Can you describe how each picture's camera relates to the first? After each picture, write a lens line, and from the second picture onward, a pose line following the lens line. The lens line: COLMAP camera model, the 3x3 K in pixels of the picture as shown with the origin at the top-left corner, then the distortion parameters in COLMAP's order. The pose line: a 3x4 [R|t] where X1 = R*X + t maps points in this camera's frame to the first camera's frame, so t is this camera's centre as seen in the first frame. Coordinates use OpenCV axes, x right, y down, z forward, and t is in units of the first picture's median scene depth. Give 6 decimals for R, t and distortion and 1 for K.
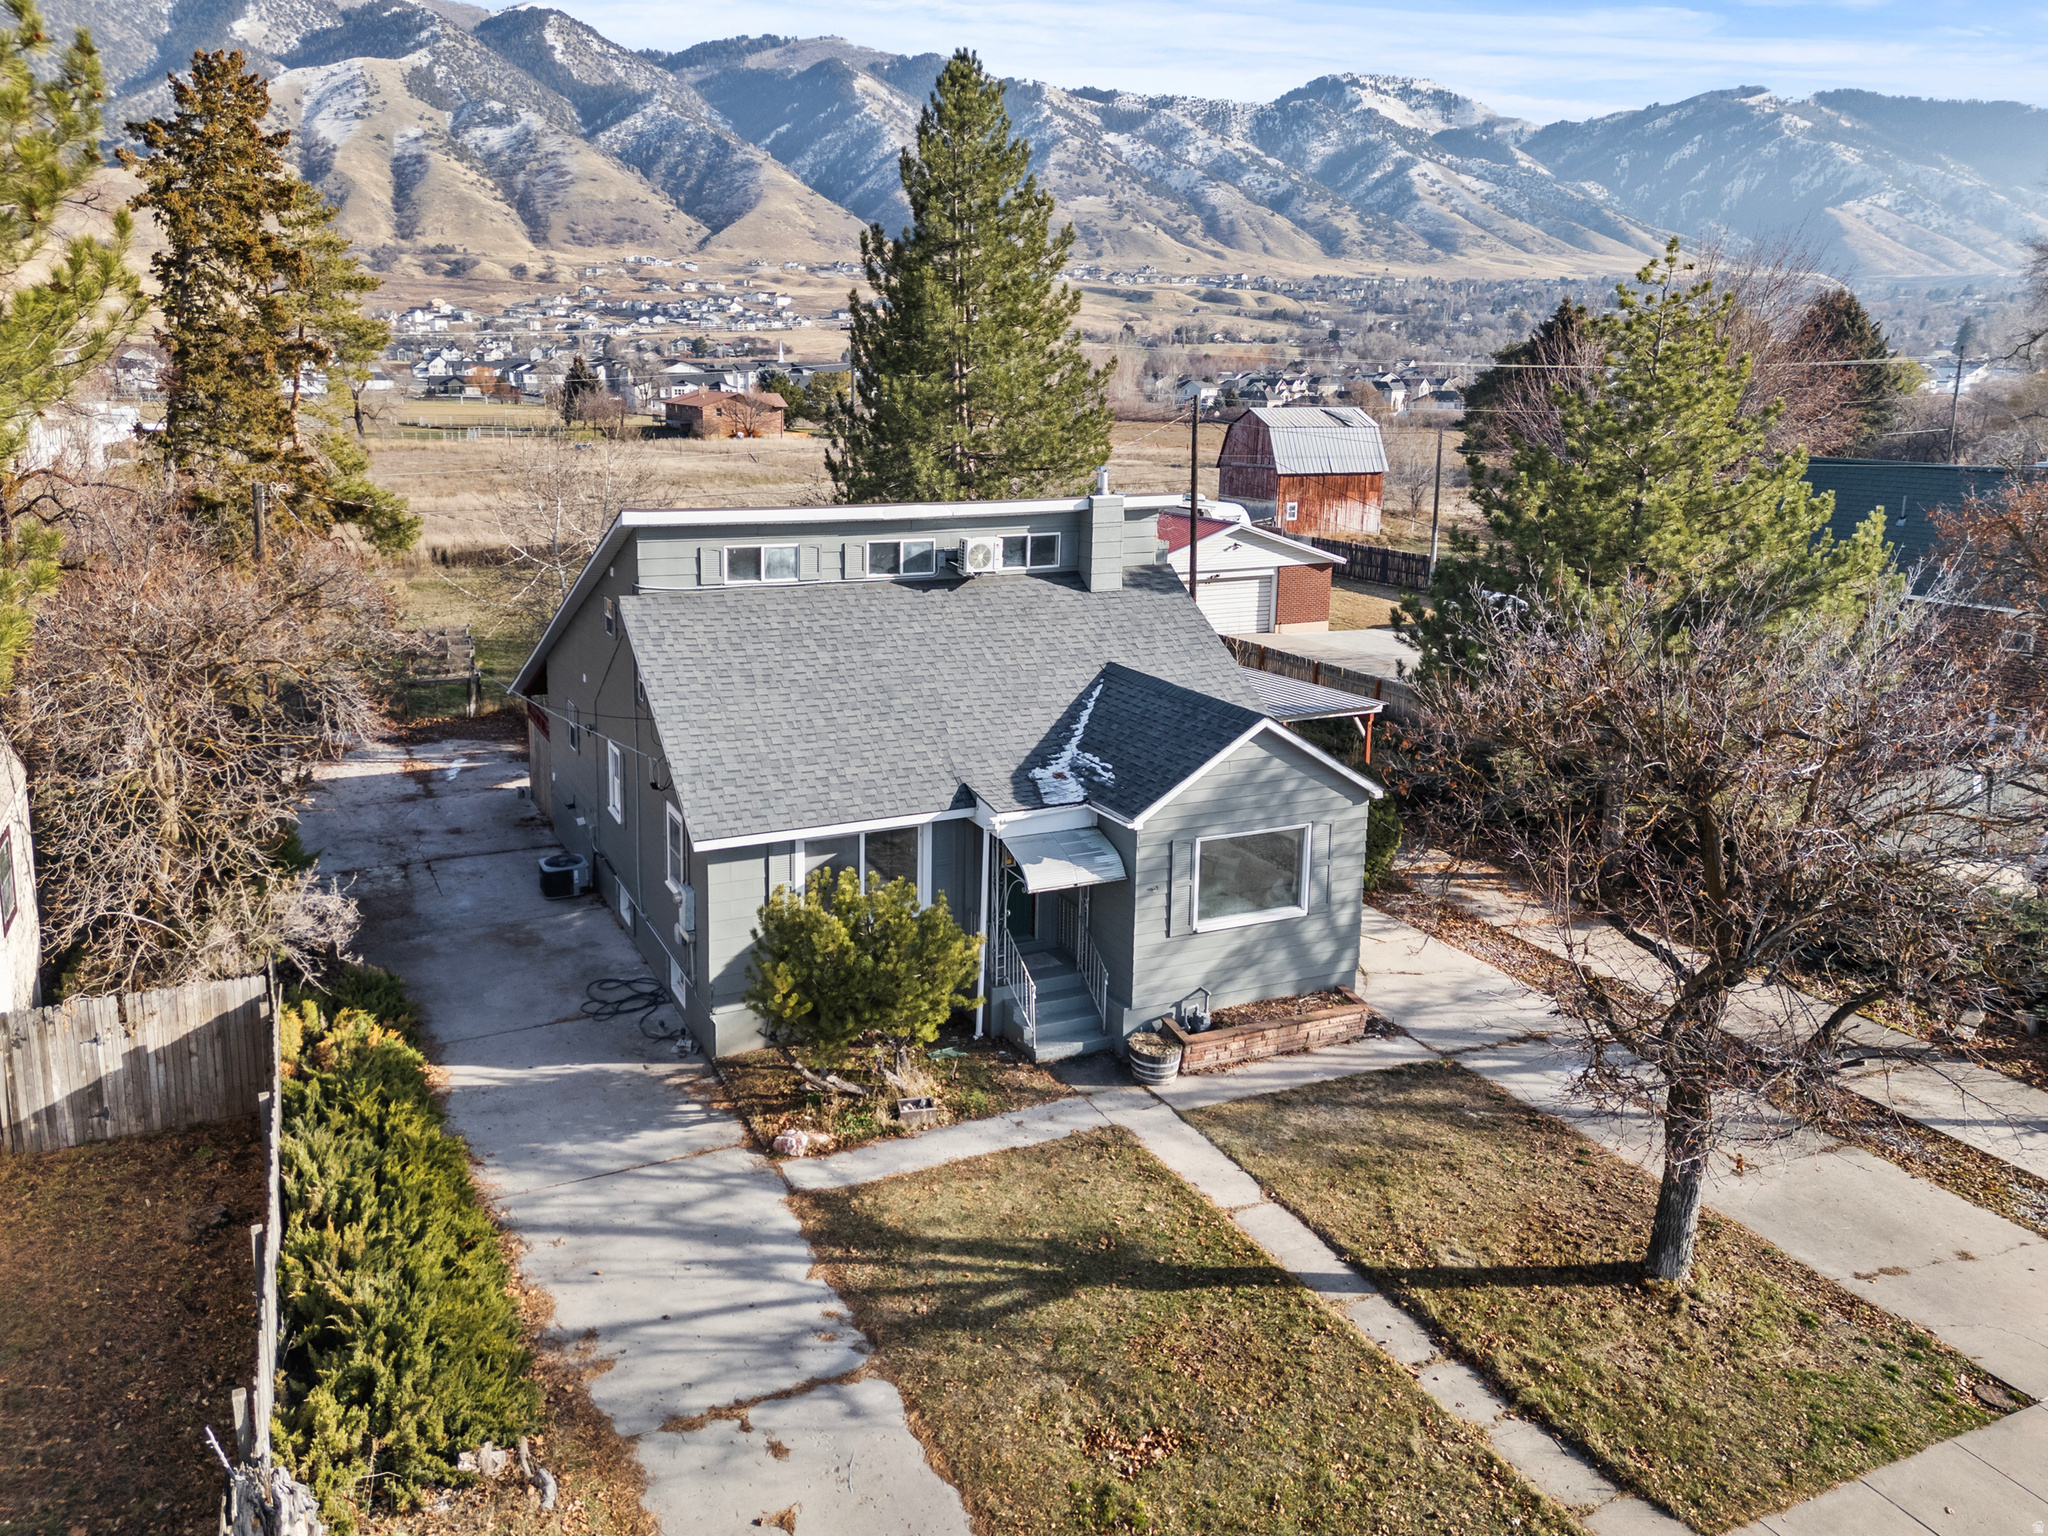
lens RADIAL K [[1441.7, 0, 1020.1], [0, 1441.7, 636.5], [0, 0, 1]] dist [0.033485, -0.000581]
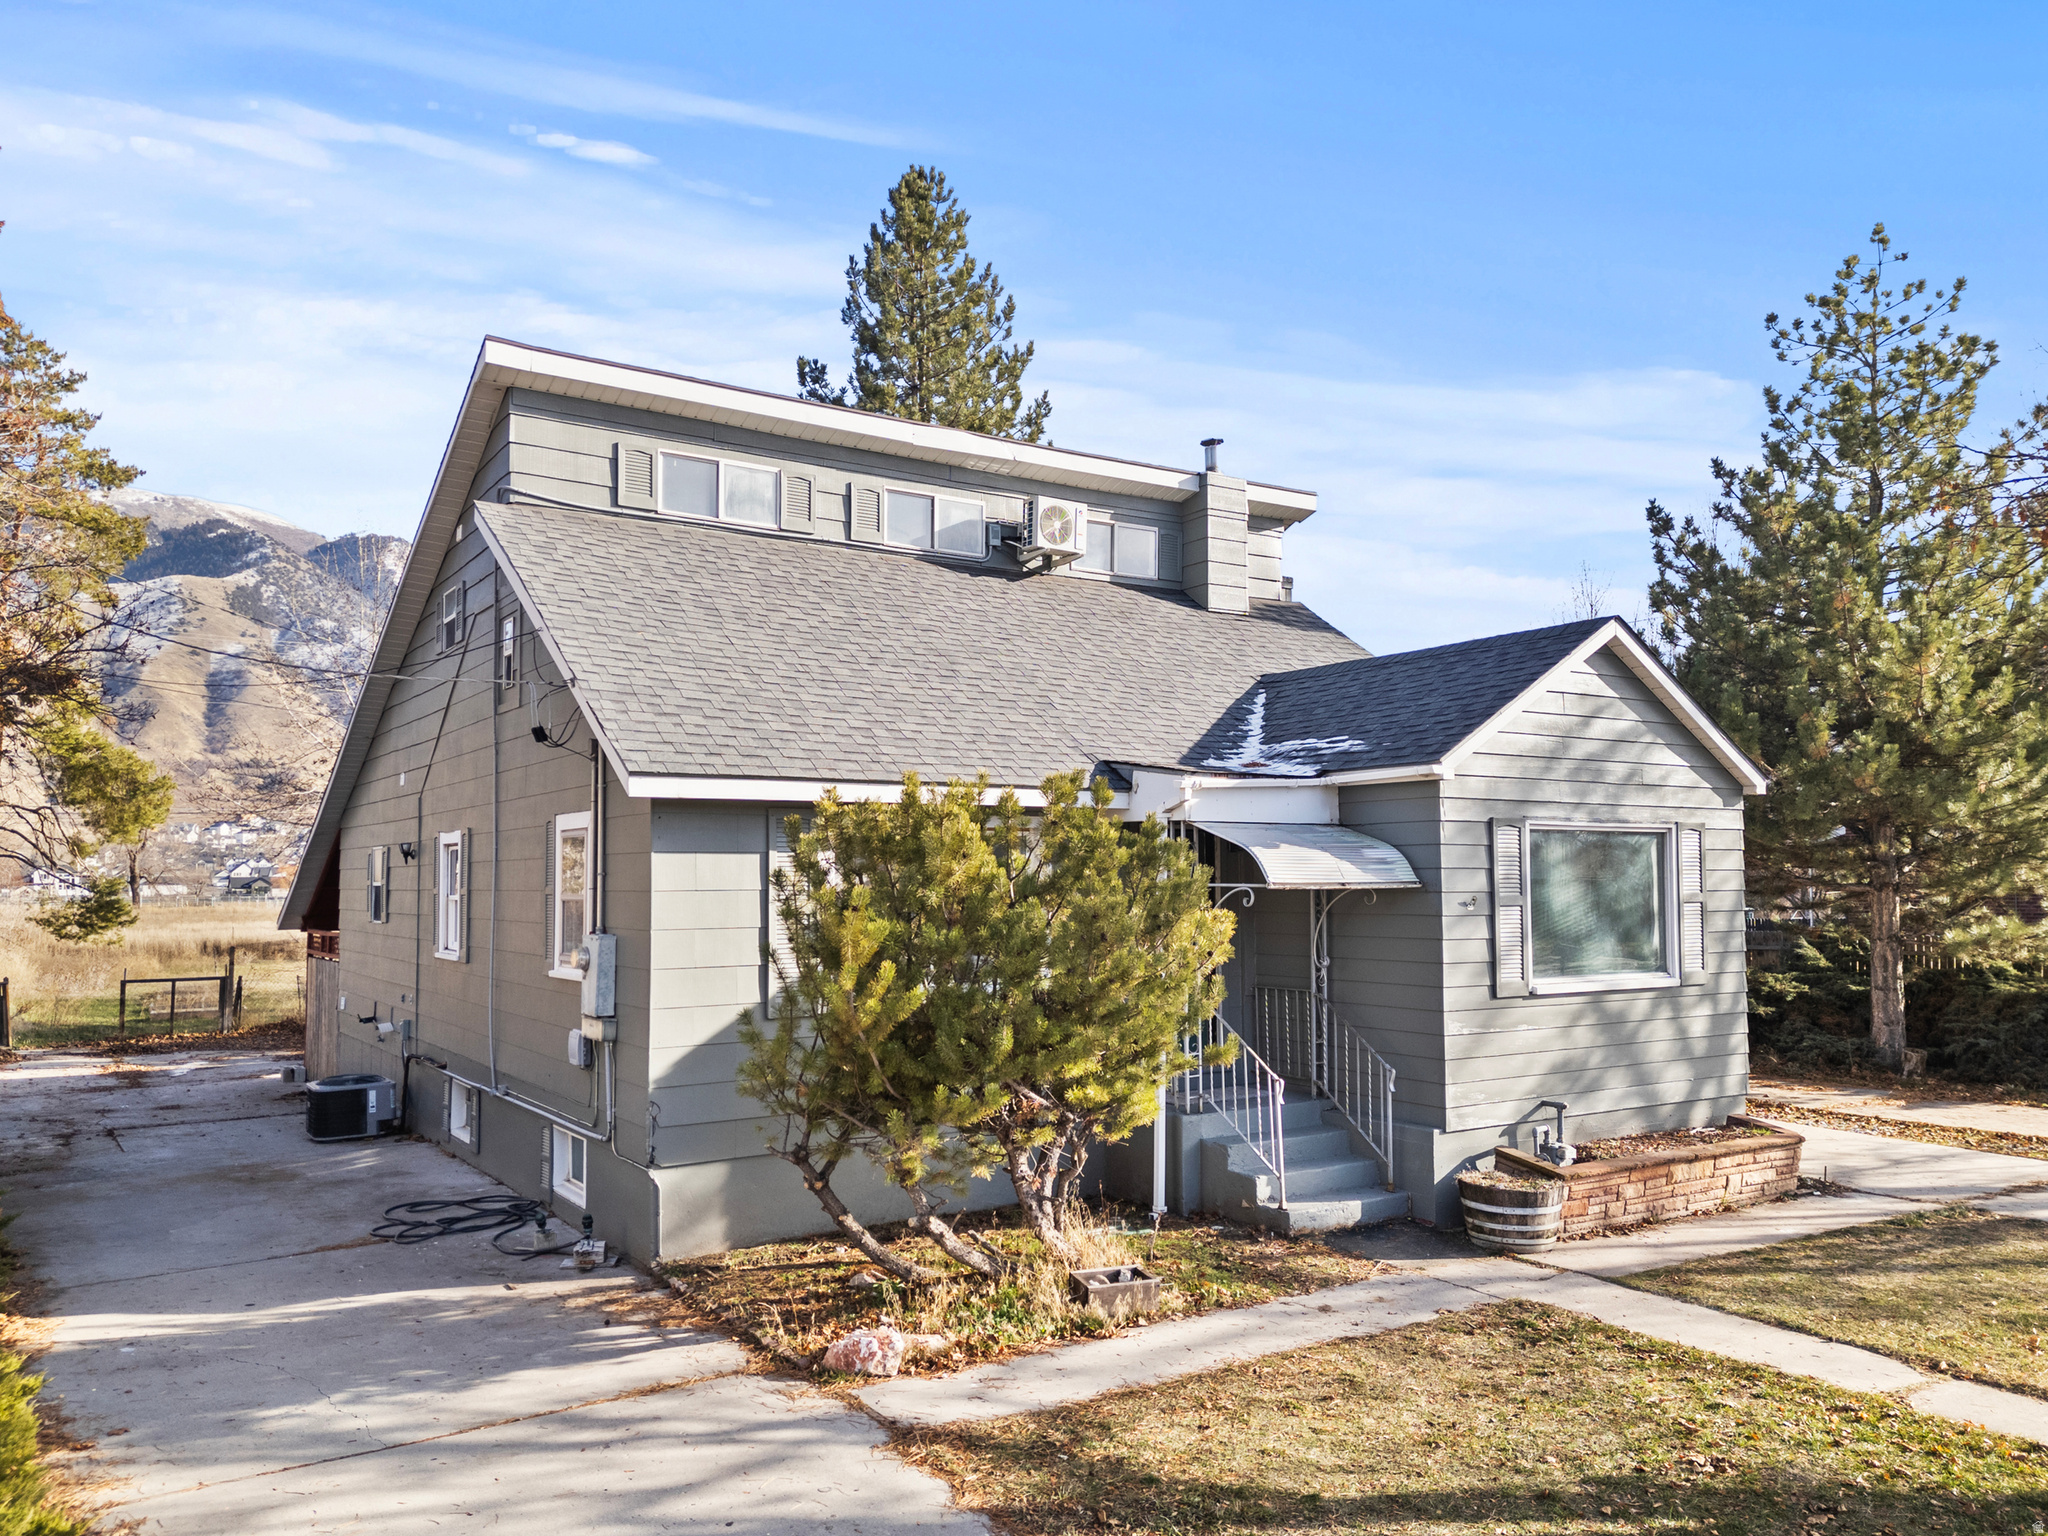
lens RADIAL K [[1458.0, 0, 1076.8], [0, 1458.0, 821.2], [0, 0, 1]] dist [0.043142, -0.002754]
pose [[0.990155, -0.023279, 0.138023, -0.133413], [0.052076, 0.976553, -0.208884, 0.252804], [-0.129924, 0.214016, 0.968151, 0.463199]]
